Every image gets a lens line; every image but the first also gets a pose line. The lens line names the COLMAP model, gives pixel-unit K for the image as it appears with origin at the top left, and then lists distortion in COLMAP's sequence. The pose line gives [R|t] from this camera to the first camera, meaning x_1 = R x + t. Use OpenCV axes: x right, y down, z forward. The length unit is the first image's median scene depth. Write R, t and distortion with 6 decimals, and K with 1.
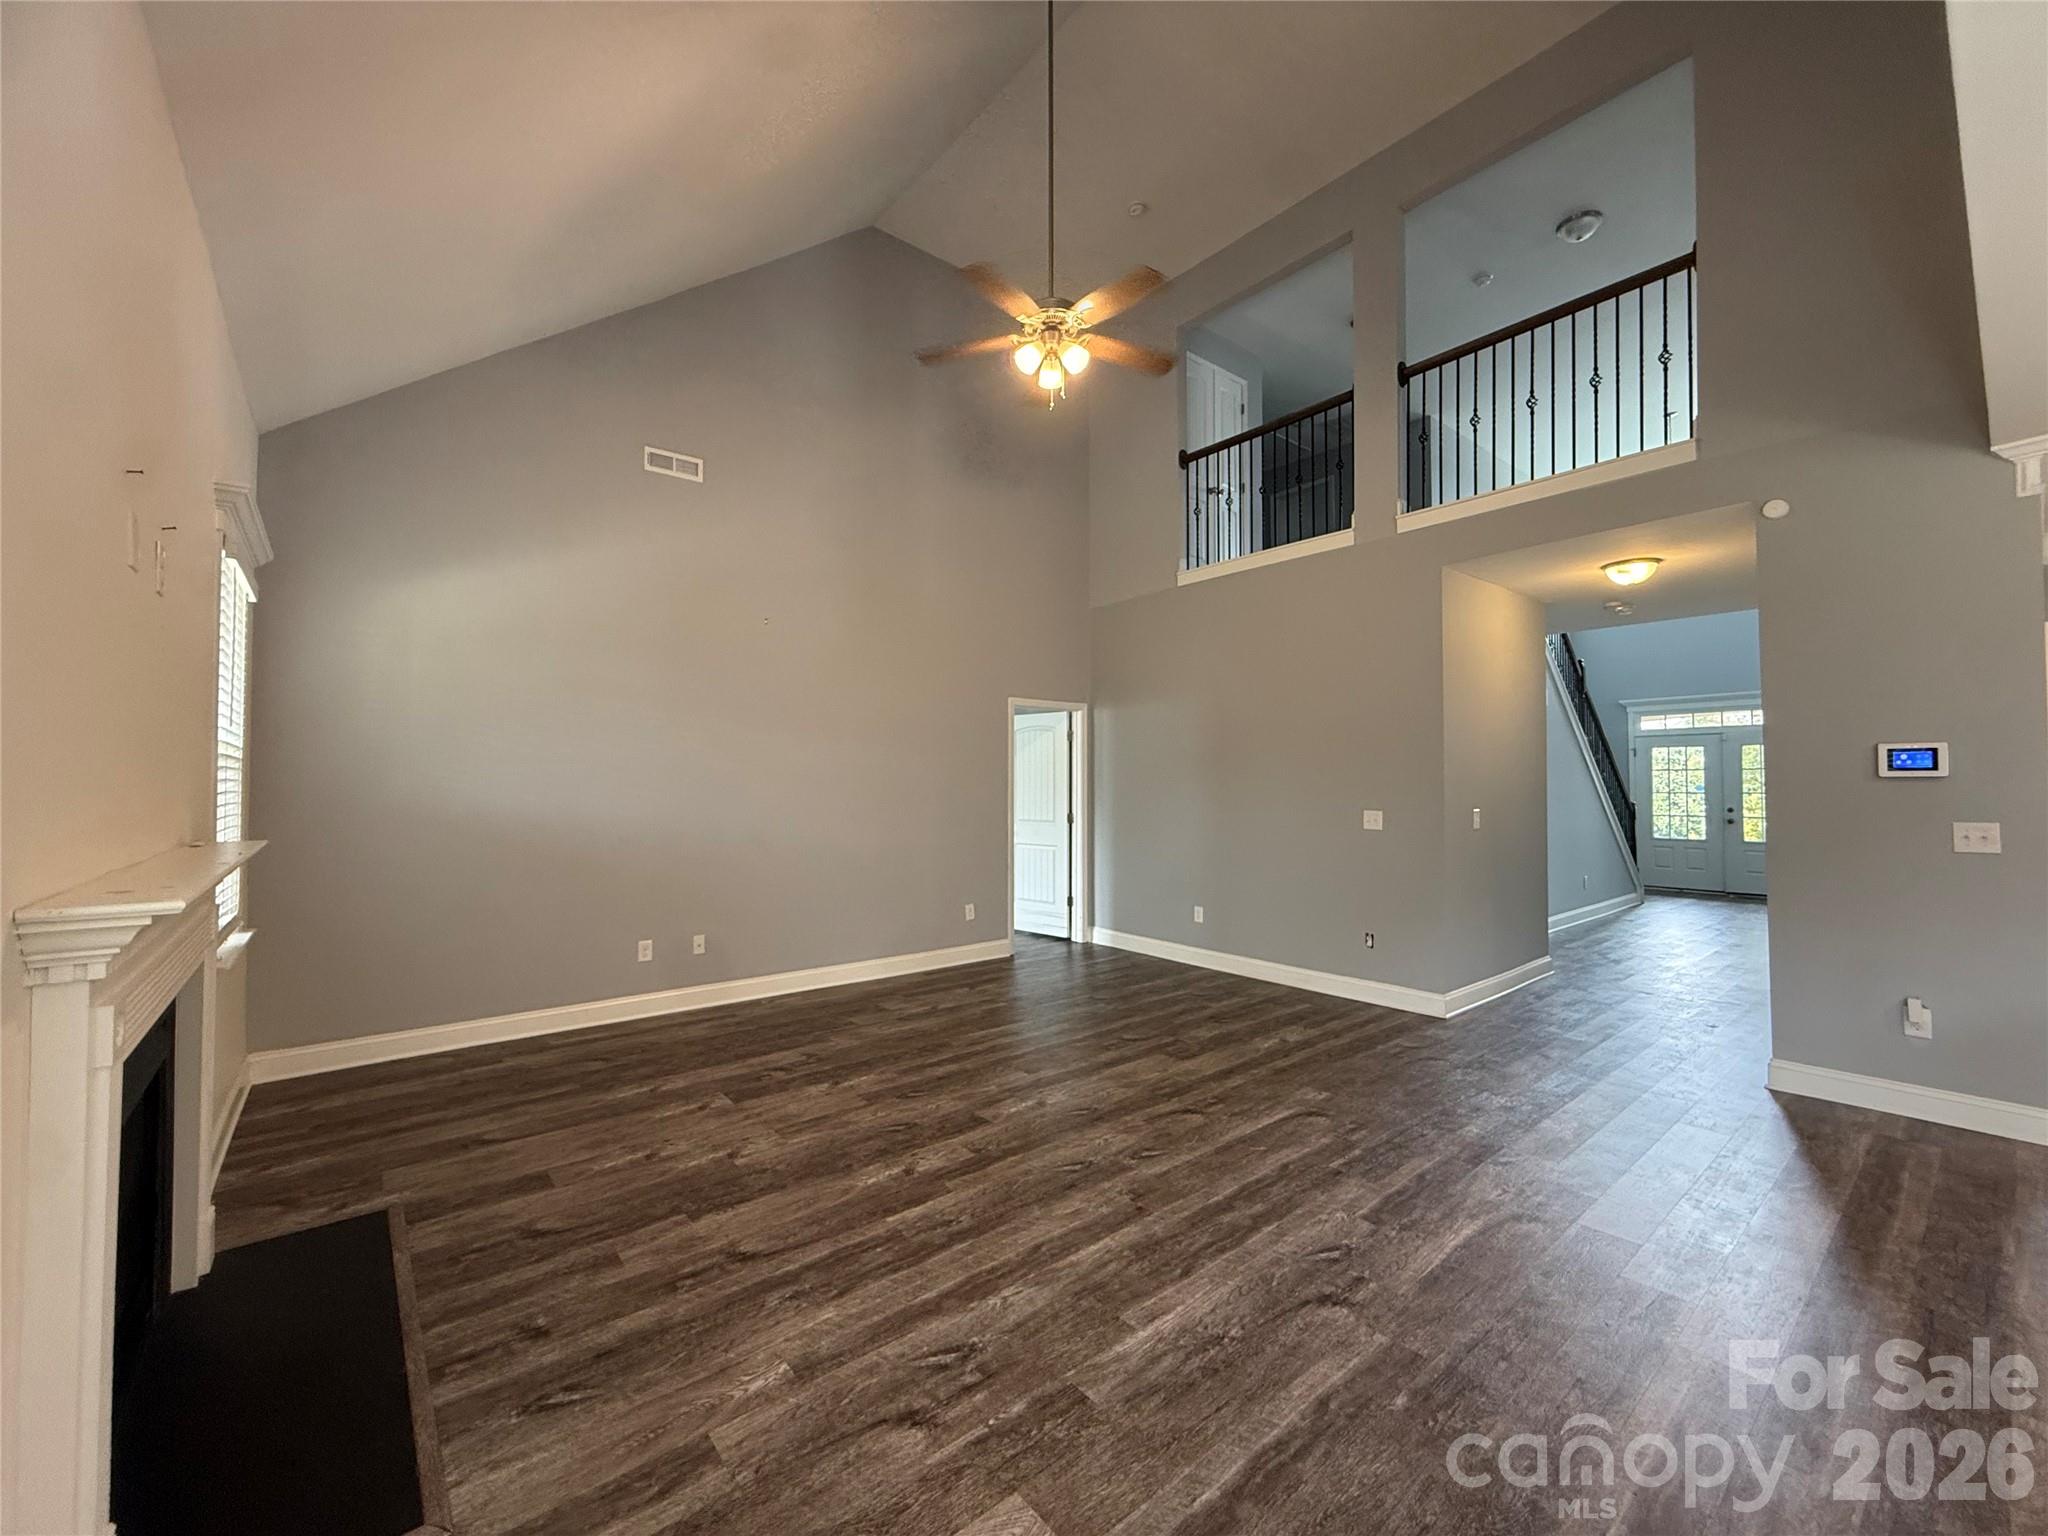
lens RADIAL K [[817.0, 0, 1019.8], [0, 817.0, 763.0], [0, 0, 1]] dist [-0.001048, 0.000178]
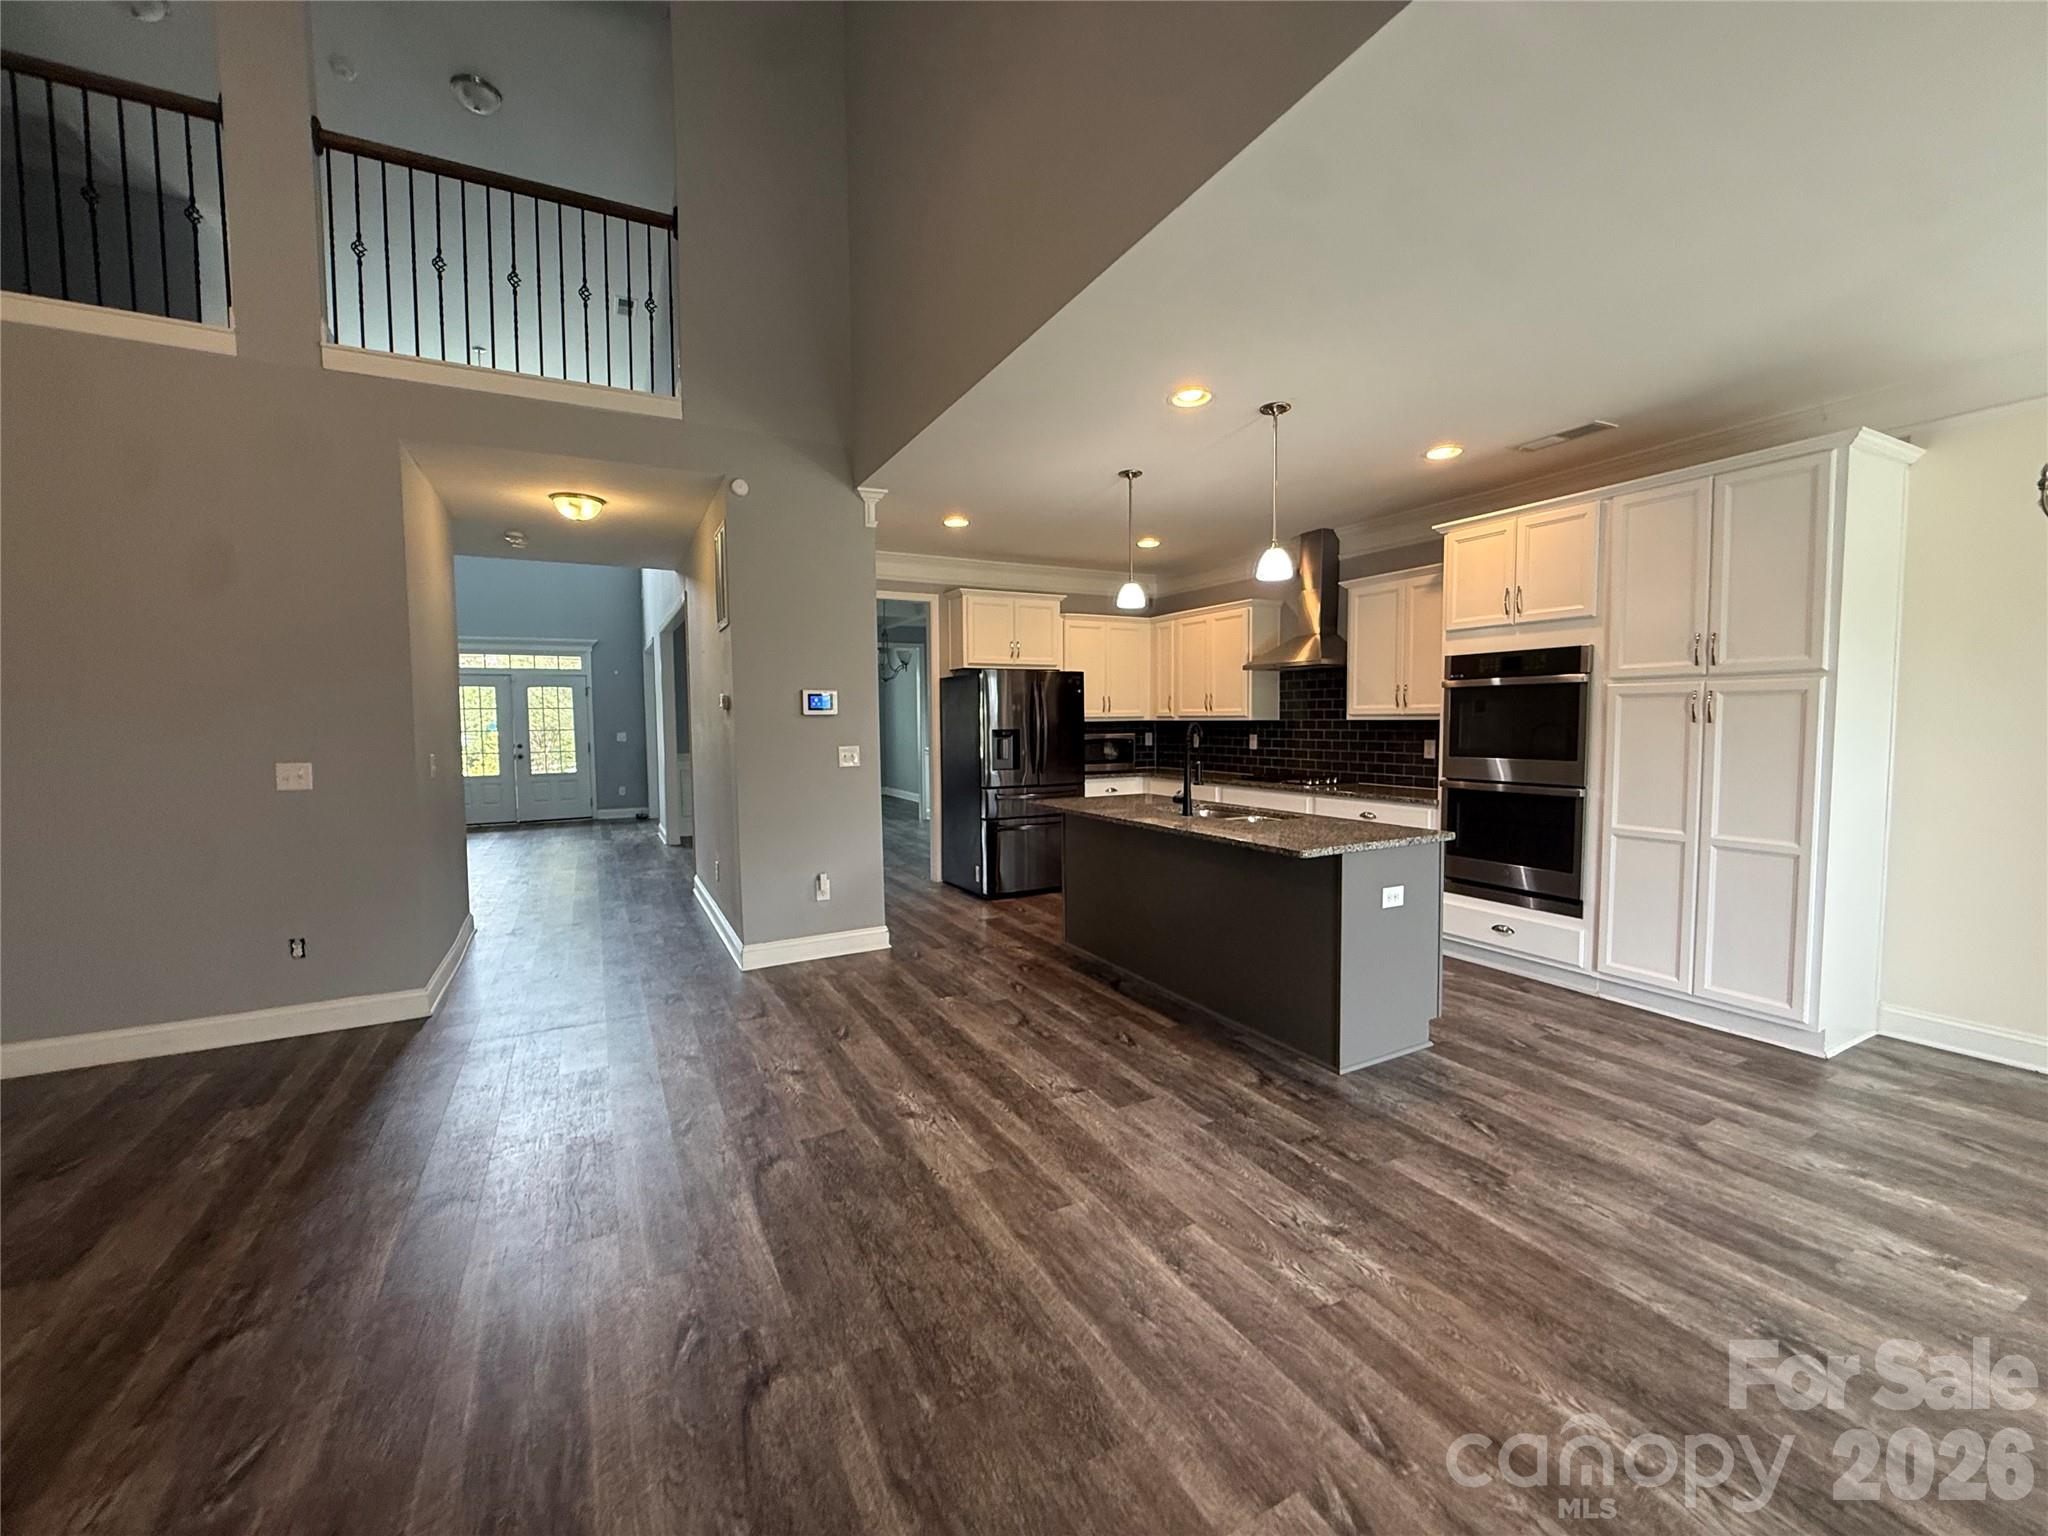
lens RADIAL K [[817.0, 0, 1019.8], [0, 817.0, 763.0], [0, 0, 1]] dist [-0.001048, 0.000178]
pose [[0.196463, -0.056038, 0.978909, -0.161955], [-0.016107, 0.998046, 0.060366, 0.008605], [-0.980379, -0.027627, 0.195177, 0.336267]]
